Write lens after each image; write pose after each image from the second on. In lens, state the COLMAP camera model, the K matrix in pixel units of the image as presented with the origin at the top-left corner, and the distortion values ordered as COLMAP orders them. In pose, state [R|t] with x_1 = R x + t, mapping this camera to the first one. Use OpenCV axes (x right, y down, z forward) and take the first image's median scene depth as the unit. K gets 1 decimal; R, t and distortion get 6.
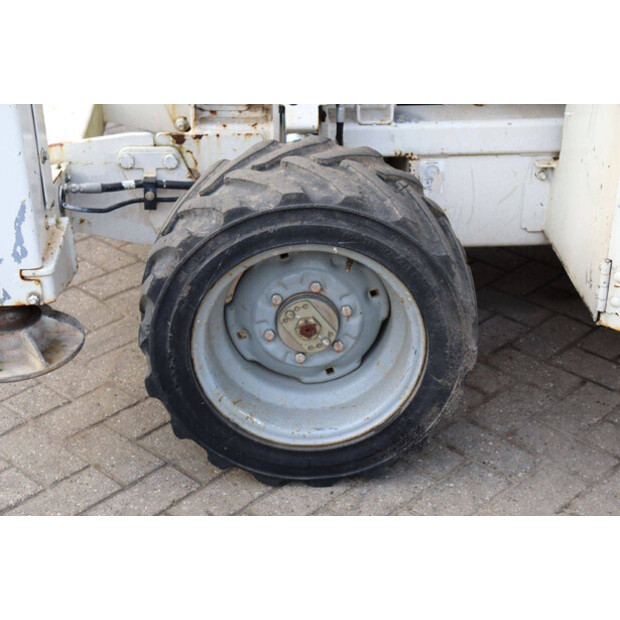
lens RADIAL K [[1174.1, 0, 313.6], [0, 1174.1, 310.4], [0, 0, 1]] dist [0.184293, 0.000000]
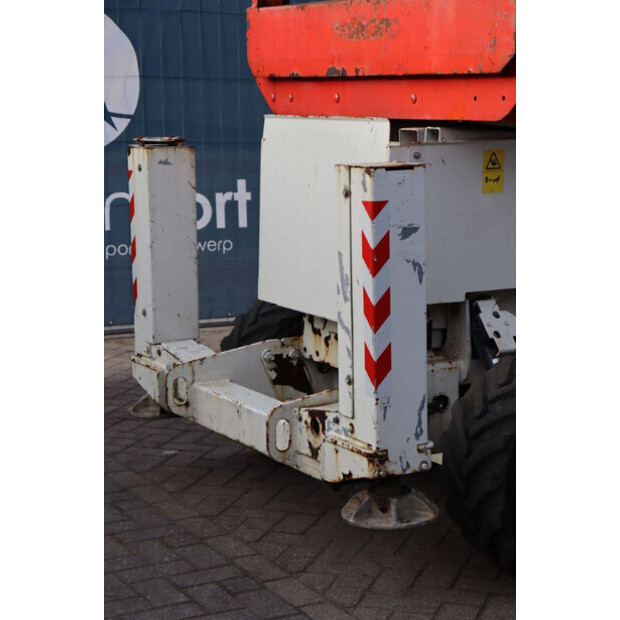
lens RADIAL K [[1456.1, 0, 299.3], [0, 1456.1, 327.9], [0, 0, 1]] dist [0.388401, 0.000000]
pose [[0.908315, -0.093742, 0.407648, -1.054844], [0.219461, 0.936457, -0.273653, 0.279569], [-0.356092, 0.338025, 0.871170, -0.543633]]
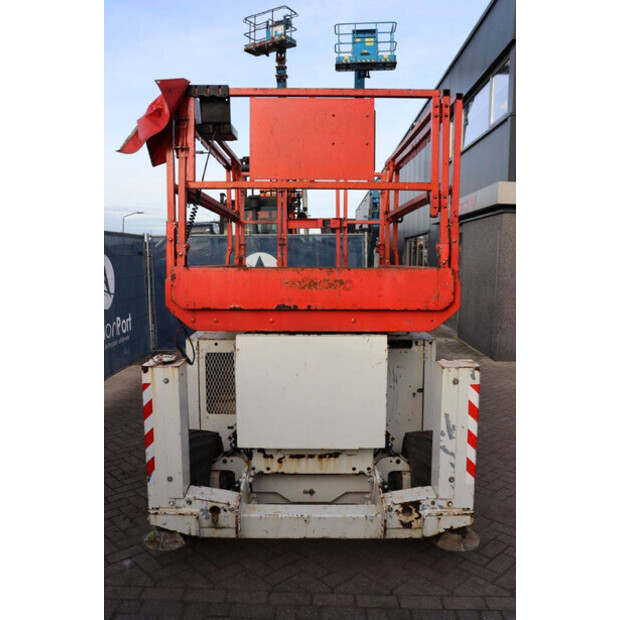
lens RADIAL K [[549.1, 0, 306.0], [0, 549.1, 317.2], [0, 0, 1]] dist [-0.144199, 0.115343]
pose [[0.078794, -0.132840, 0.988000, -1.448170], [0.471830, 0.878014, 0.080423, -0.685702], [-0.878162, 0.459831, 0.131860, 0.930019]]
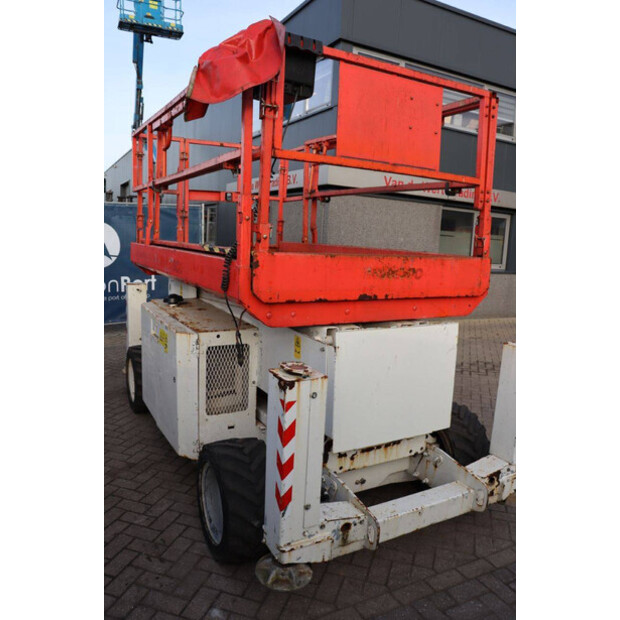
lens RADIAL K [[508.1, 0, 311.2], [0, 508.1, 317.1], [0, 0, 1]] dist [-0.166347, 0.130738]
pose [[-0.425089, -0.196125, 0.883648, -1.102971], [0.380141, 0.847293, 0.370928, -1.063889], [-0.821457, 0.493588, -0.285620, 1.599935]]
